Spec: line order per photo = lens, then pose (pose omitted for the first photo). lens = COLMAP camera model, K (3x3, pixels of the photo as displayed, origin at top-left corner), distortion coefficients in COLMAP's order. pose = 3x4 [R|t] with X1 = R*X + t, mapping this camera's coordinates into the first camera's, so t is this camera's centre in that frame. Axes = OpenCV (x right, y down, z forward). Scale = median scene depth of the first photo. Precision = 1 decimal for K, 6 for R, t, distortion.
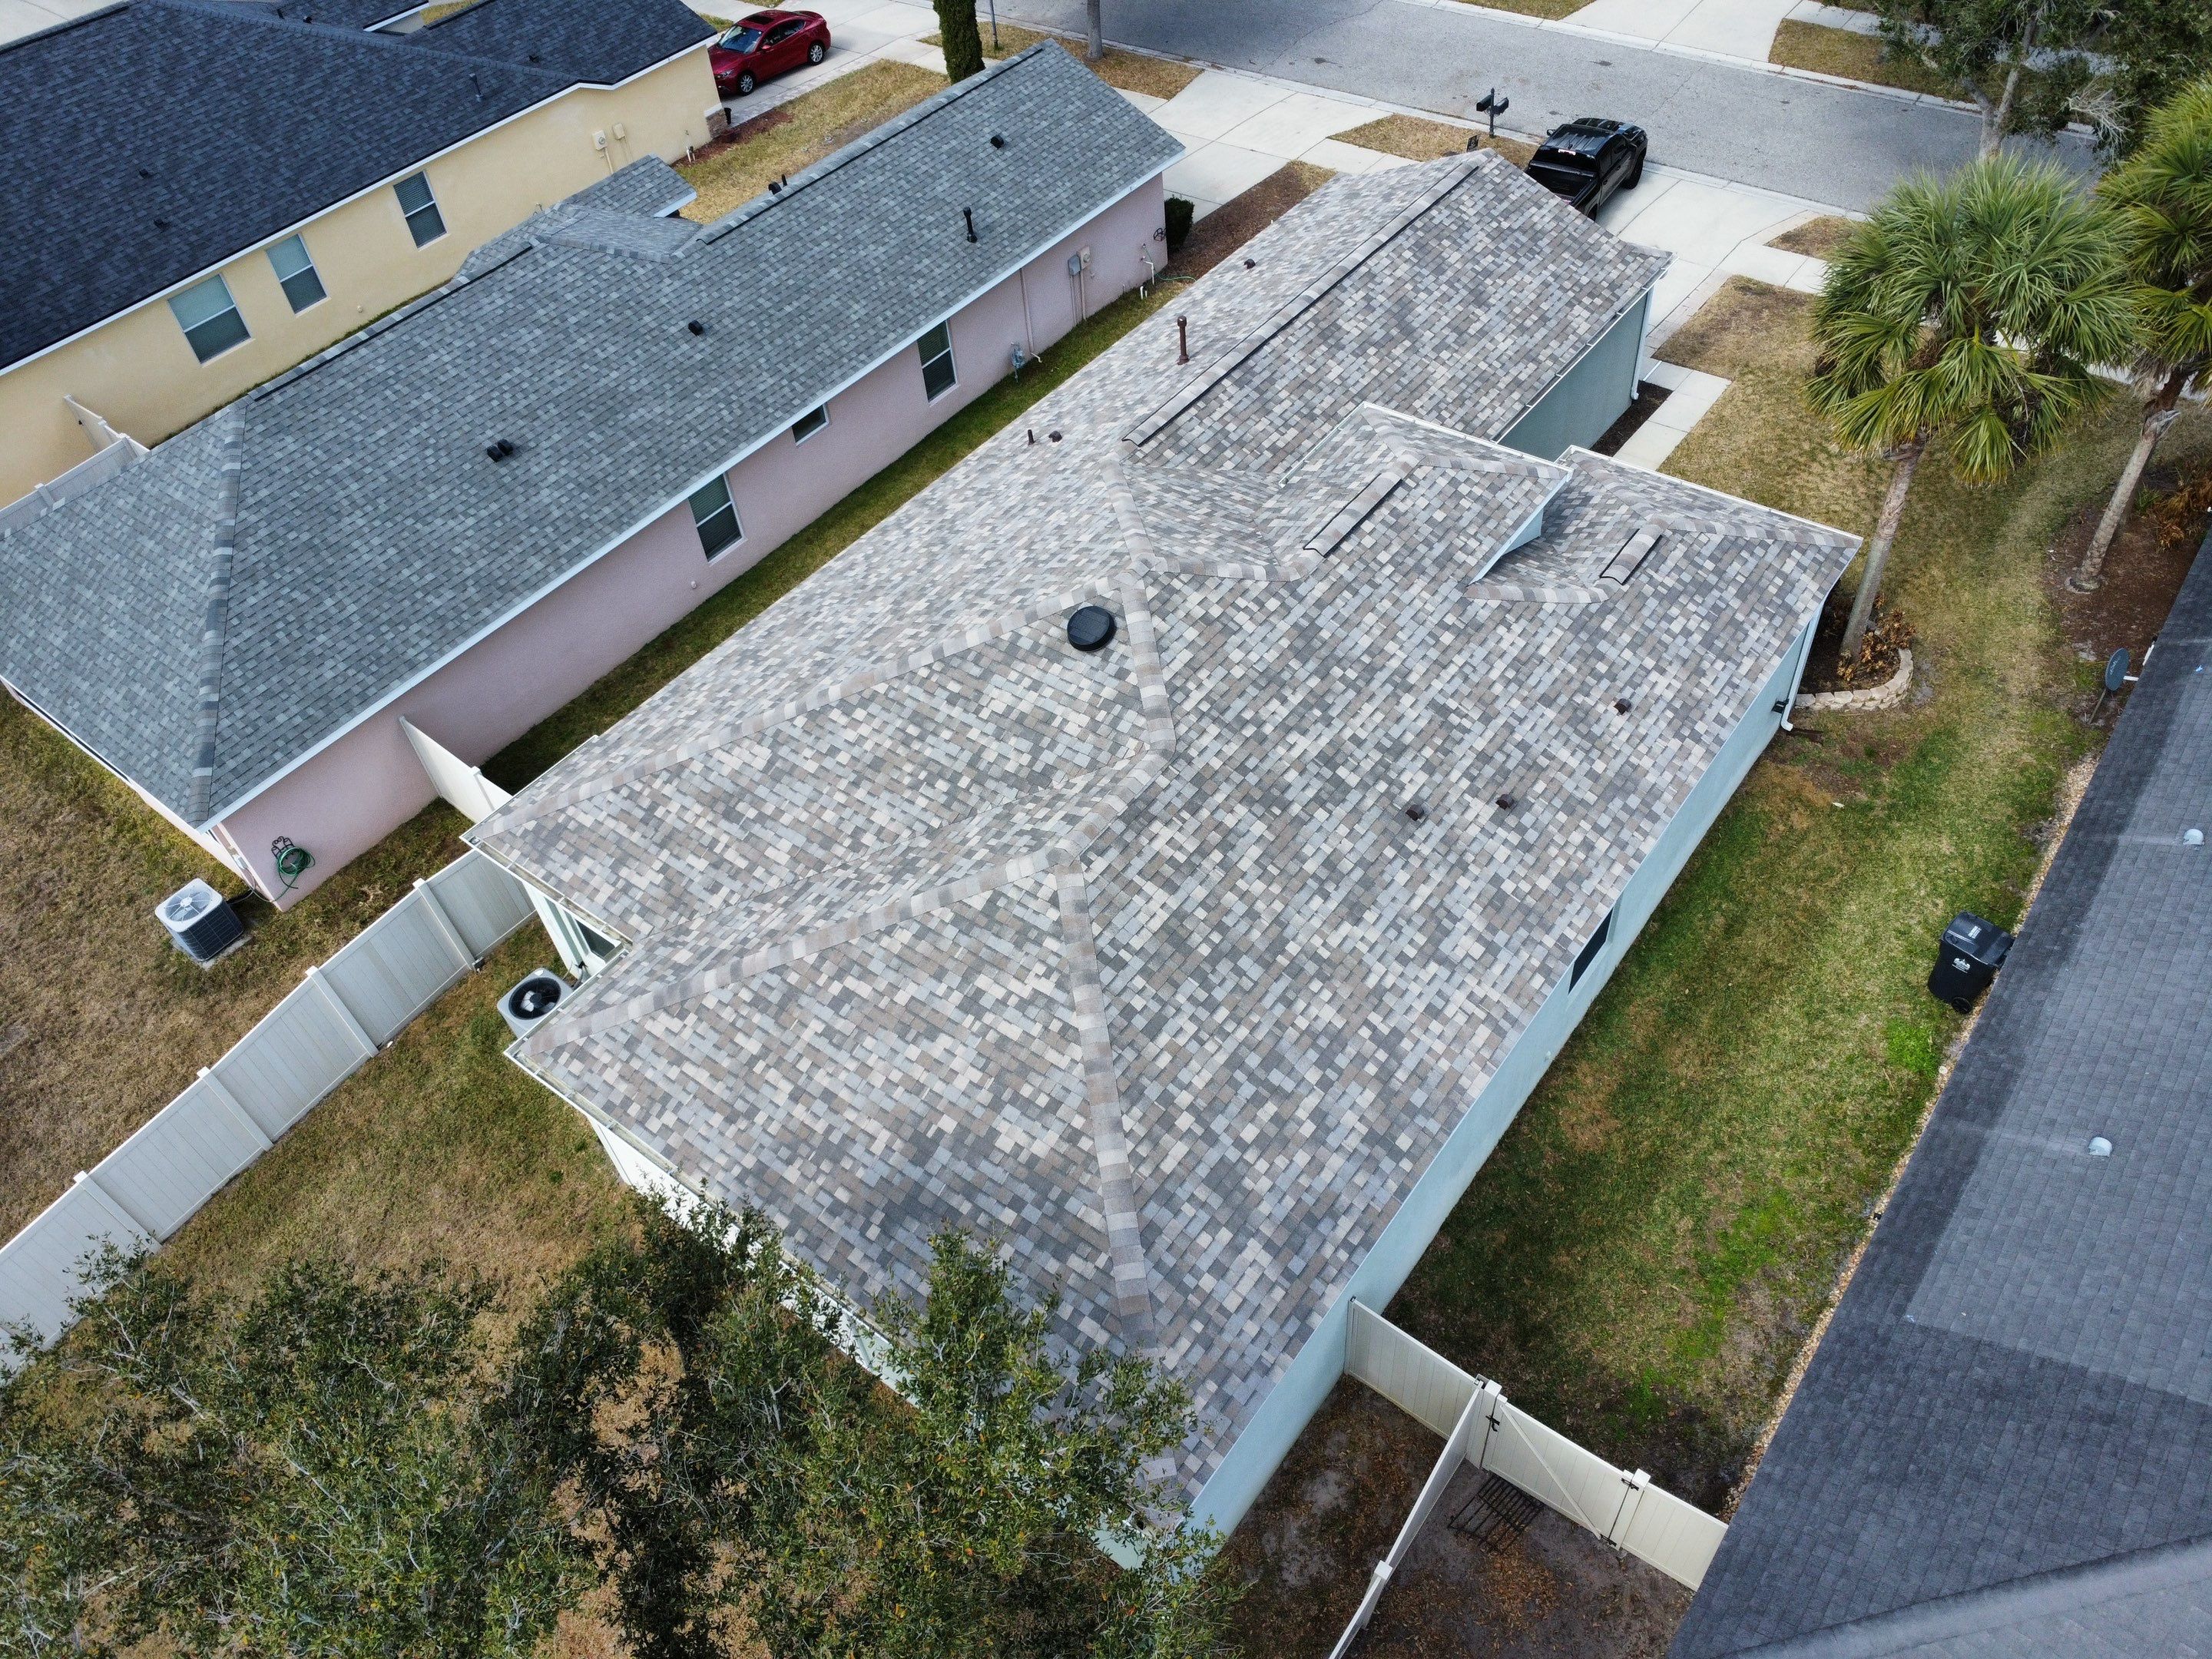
lens RADIAL K [[1602.0, 0, 1095.9], [0, 1602.0, 824.5], [0, 0, 1]] dist [-0.023813, -0.017643]
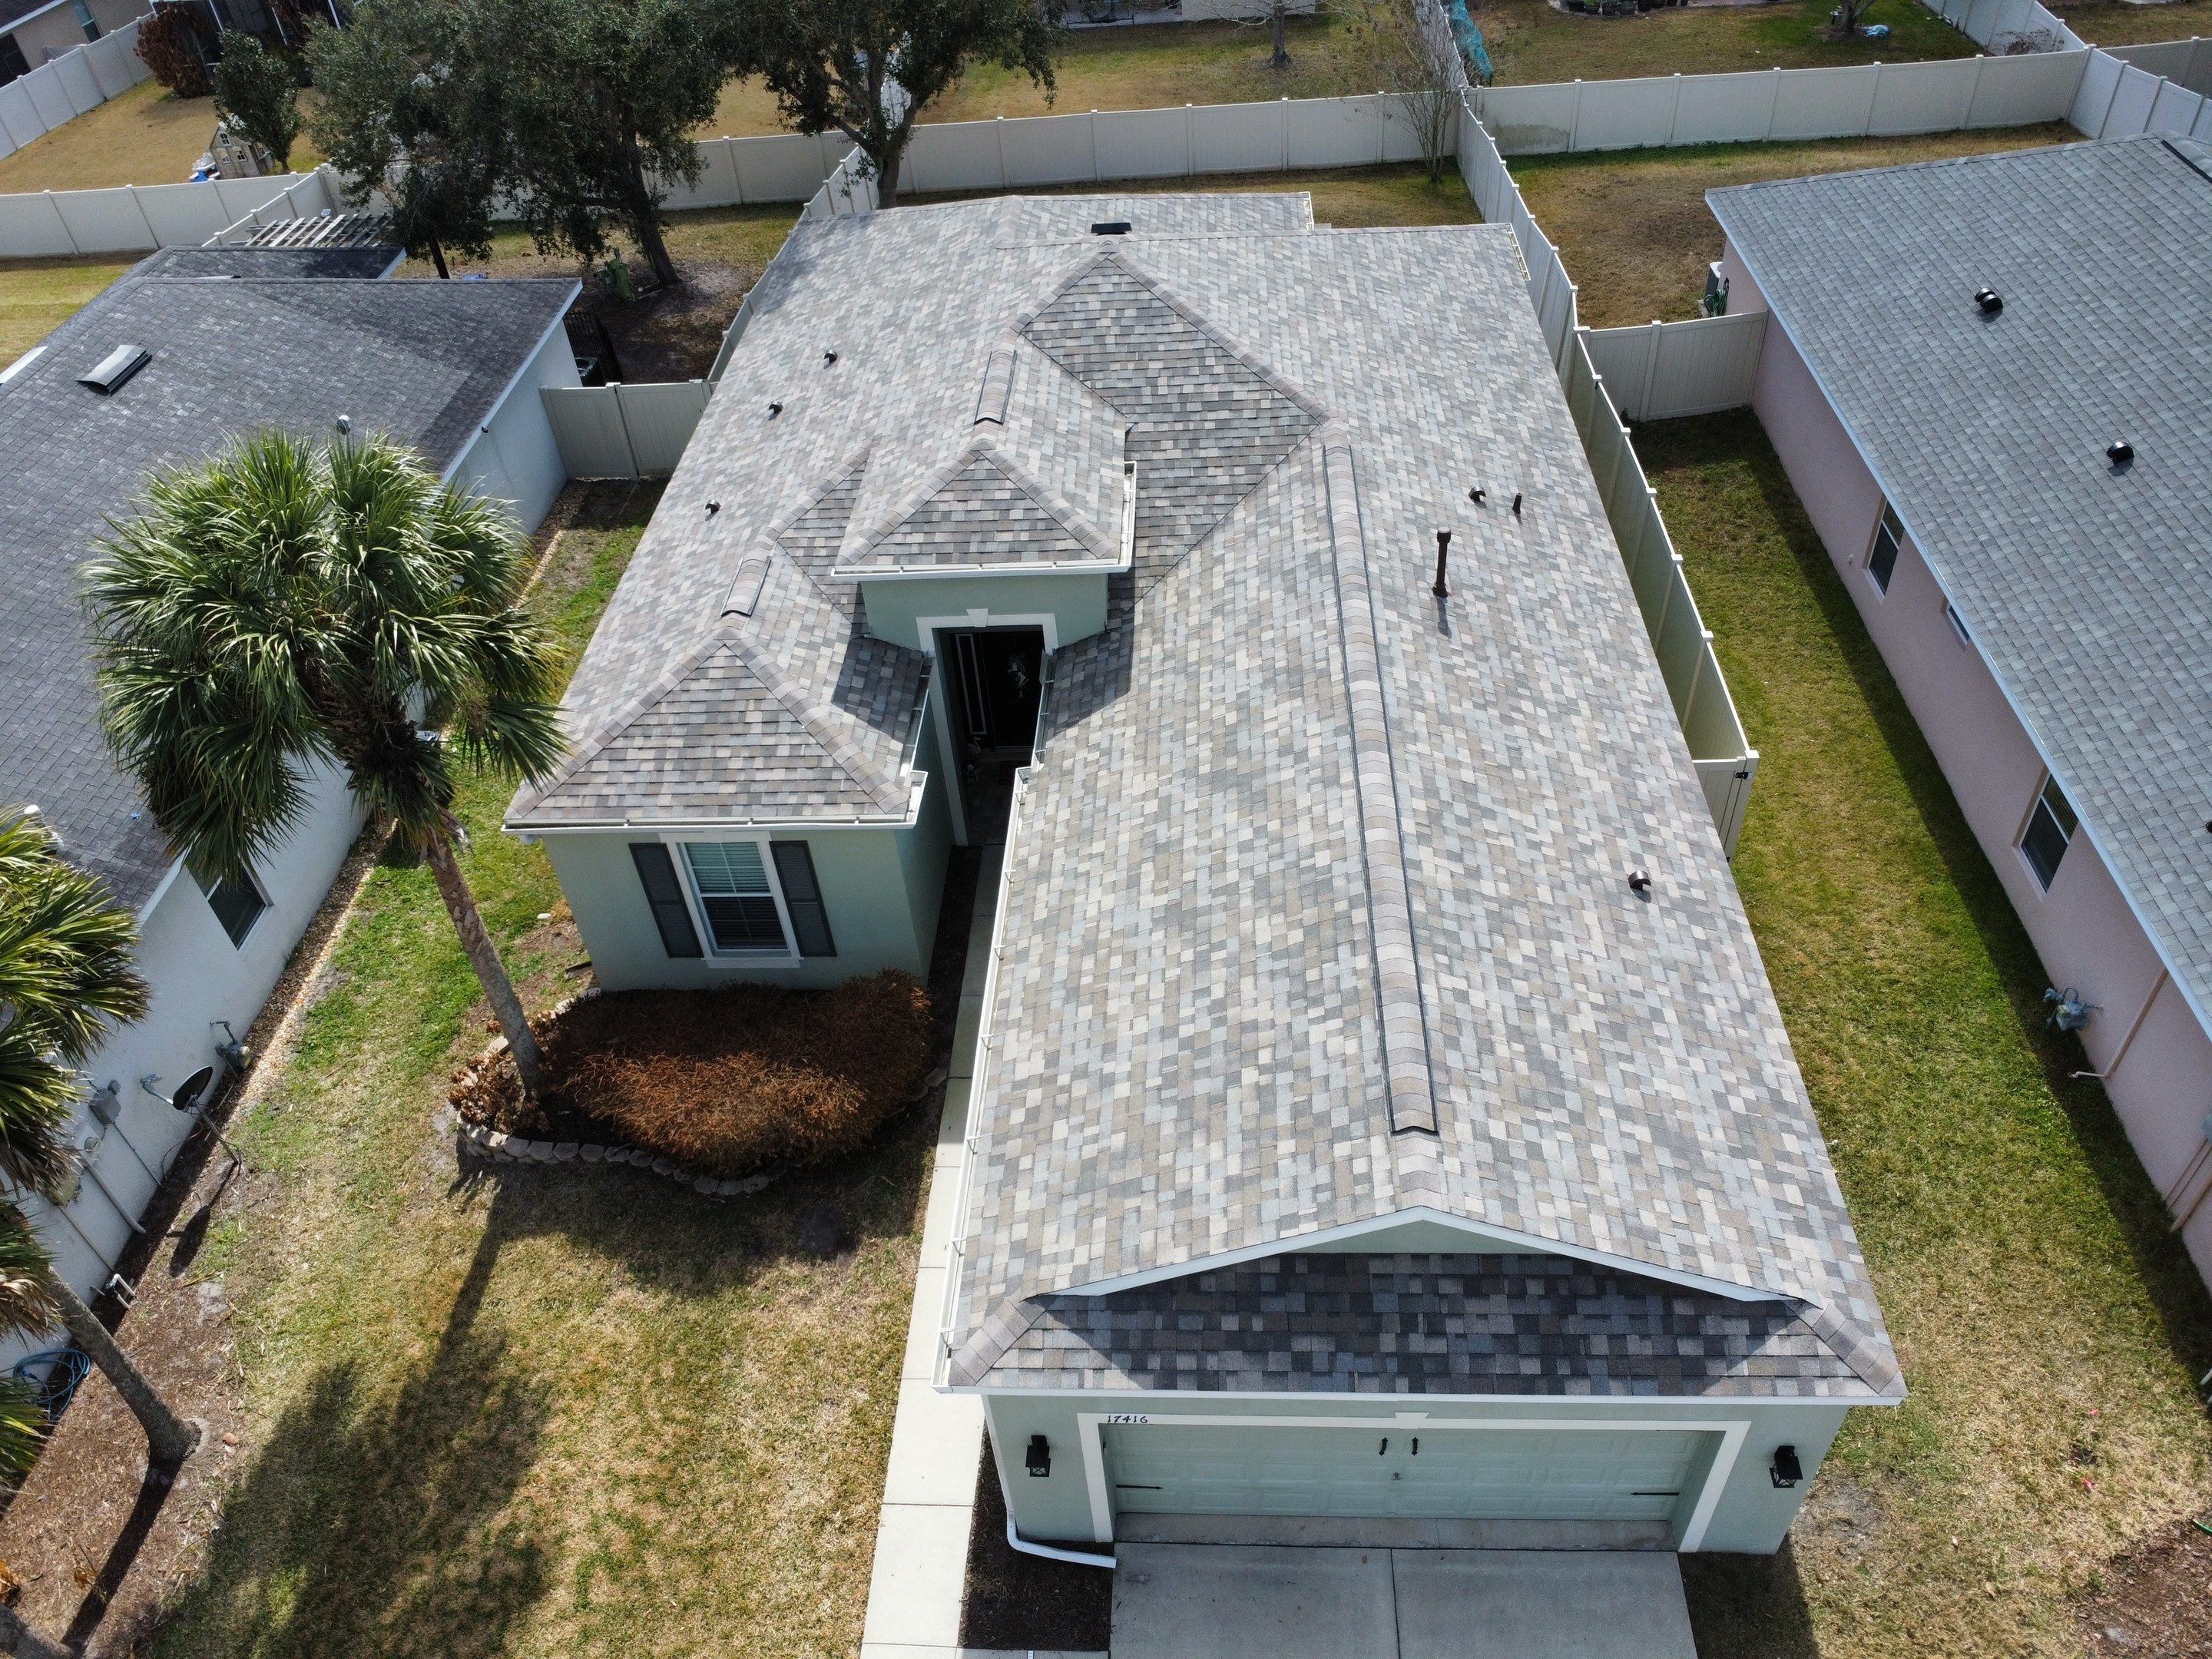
lens RADIAL K [[1602.0, 0, 1092.8], [0, 1602.0, 824.6], [0, 0, 1]] dist [-0.023813, -0.017643]
pose [[-0.813162, 0.483861, -0.323491, 0.542904], [-0.313015, 0.105029, 0.943923, -1.071120], [0.490703, 0.868820, 0.066050, 1.181836]]
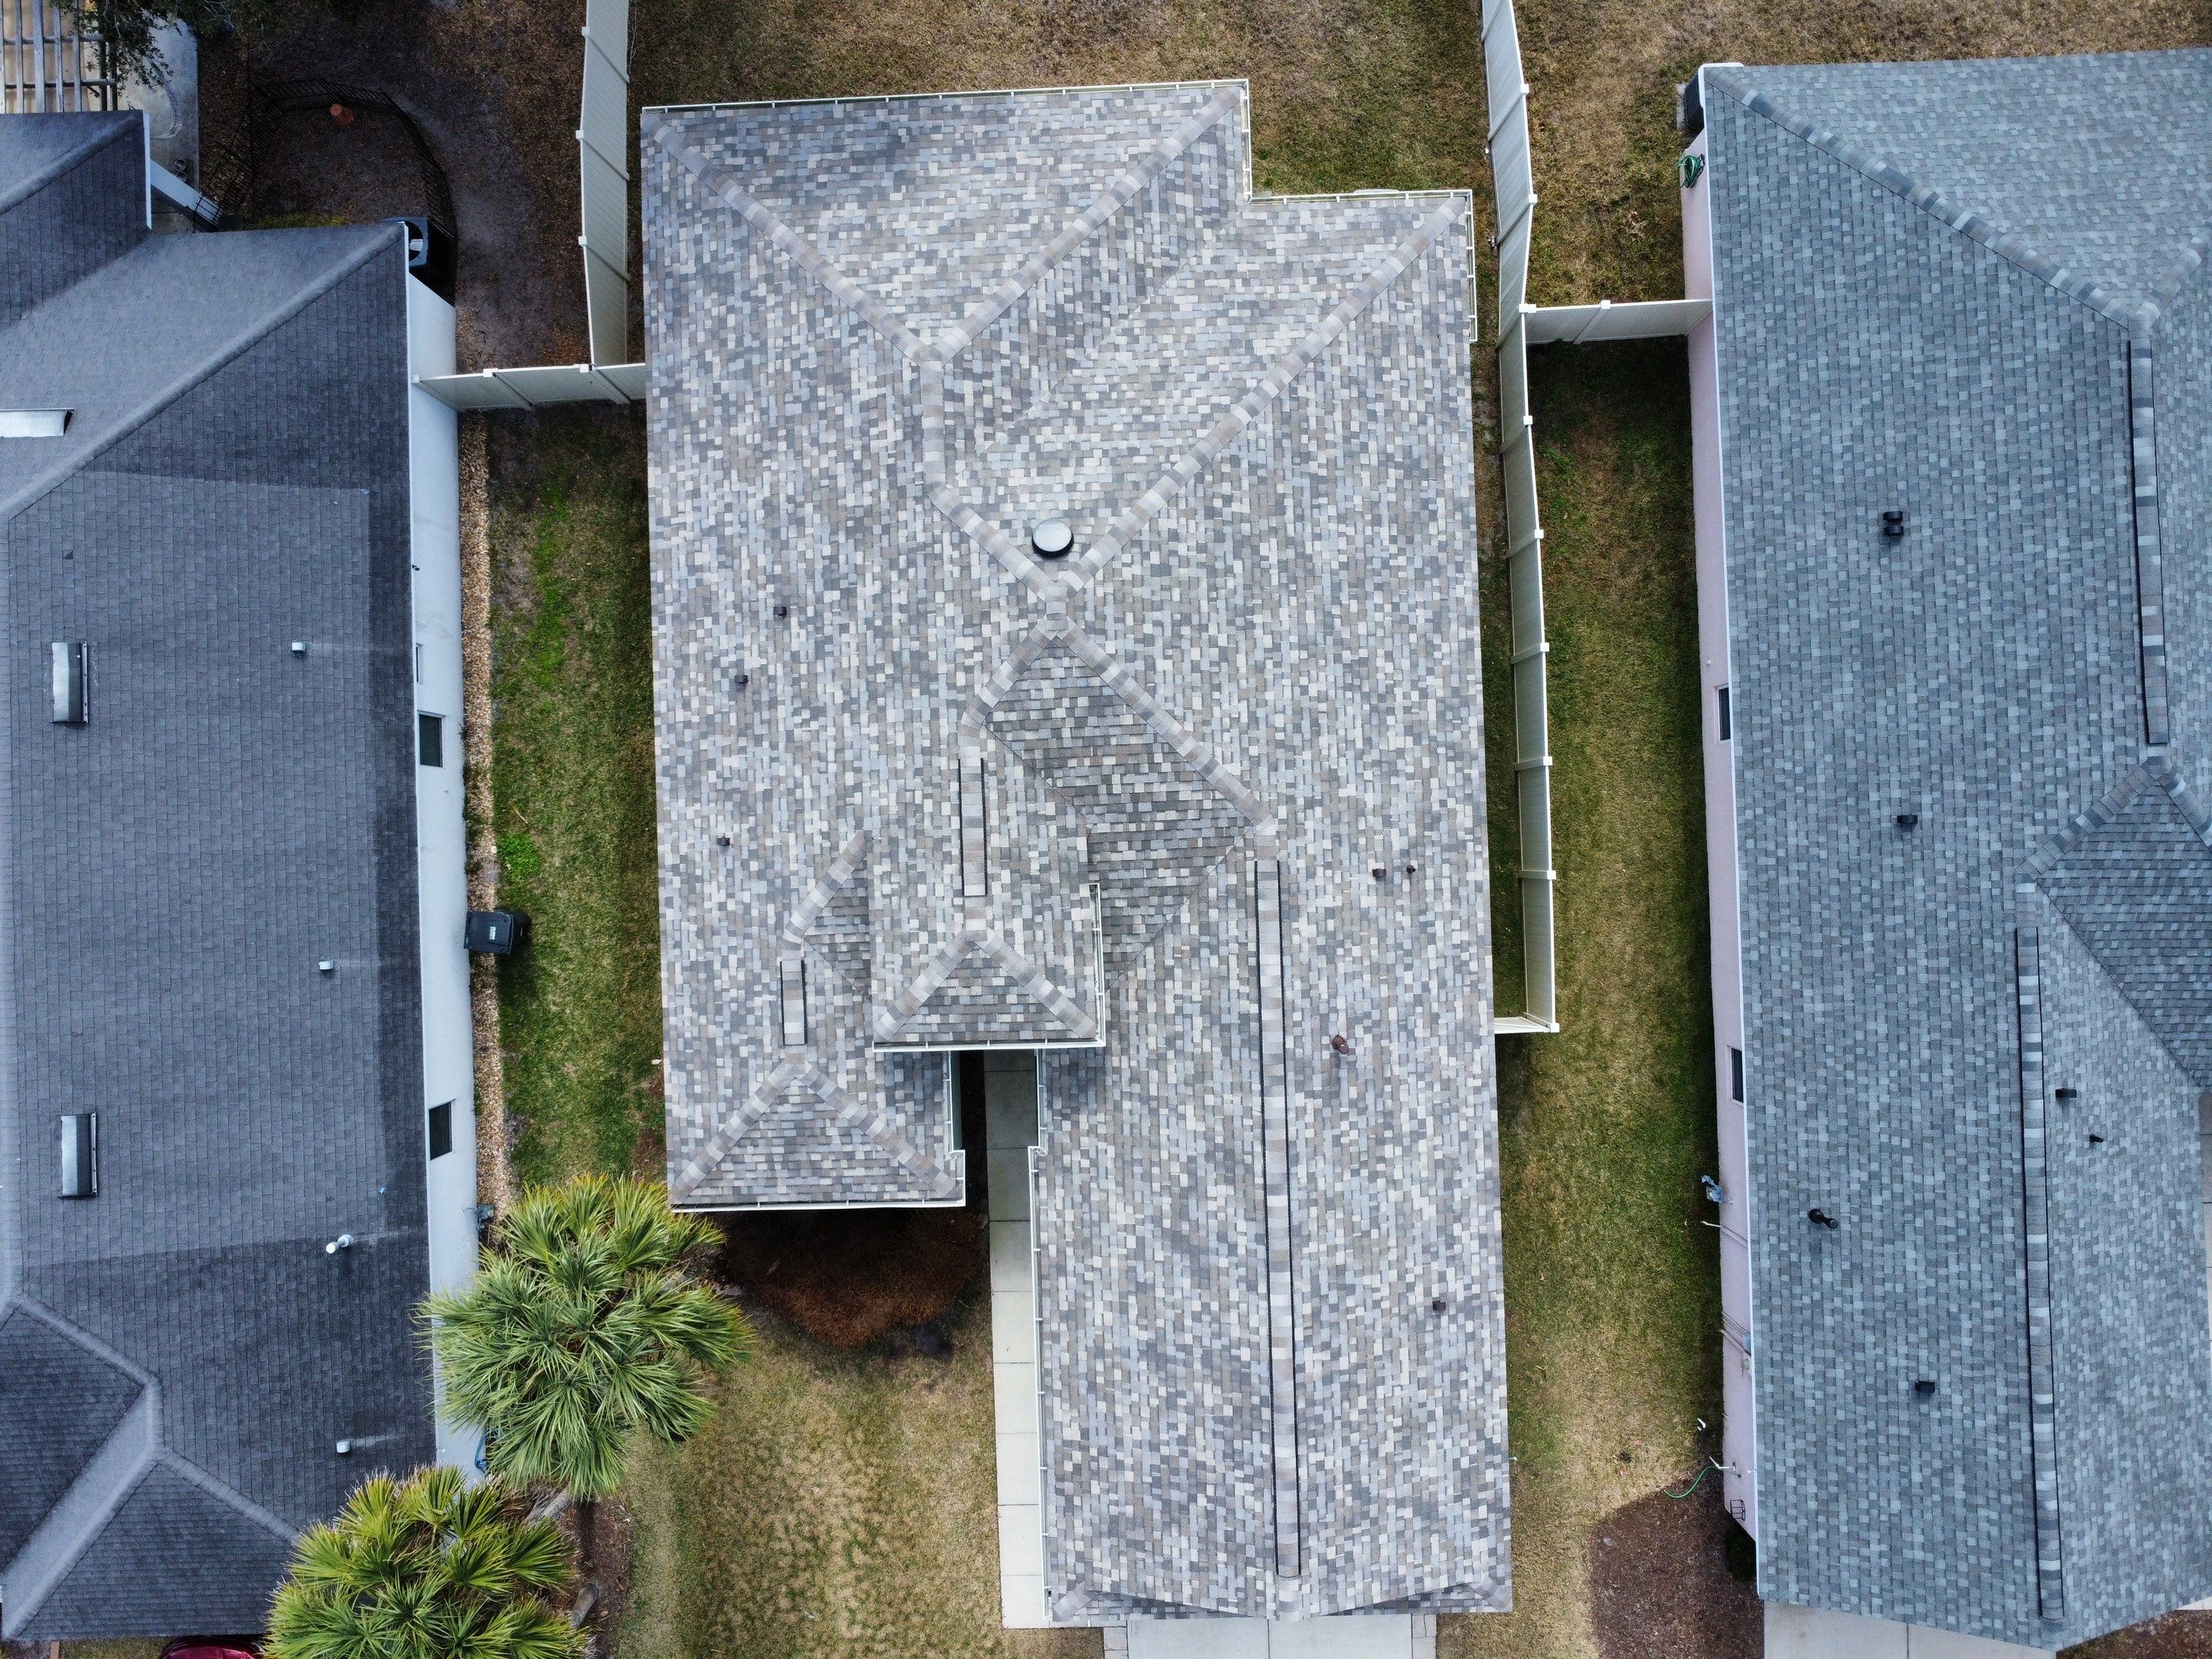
lens RADIAL K [[1602.0, 0, 1094.6], [0, 1602.0, 821.9], [0, 0, 1]] dist [-0.023813, -0.017643]
pose [[-0.766559, 0.634945, 0.096081, -0.007358], [-0.399222, -0.588378, 0.703159, -0.976295], [0.502999, 0.500656, 0.704511, 0.276460]]
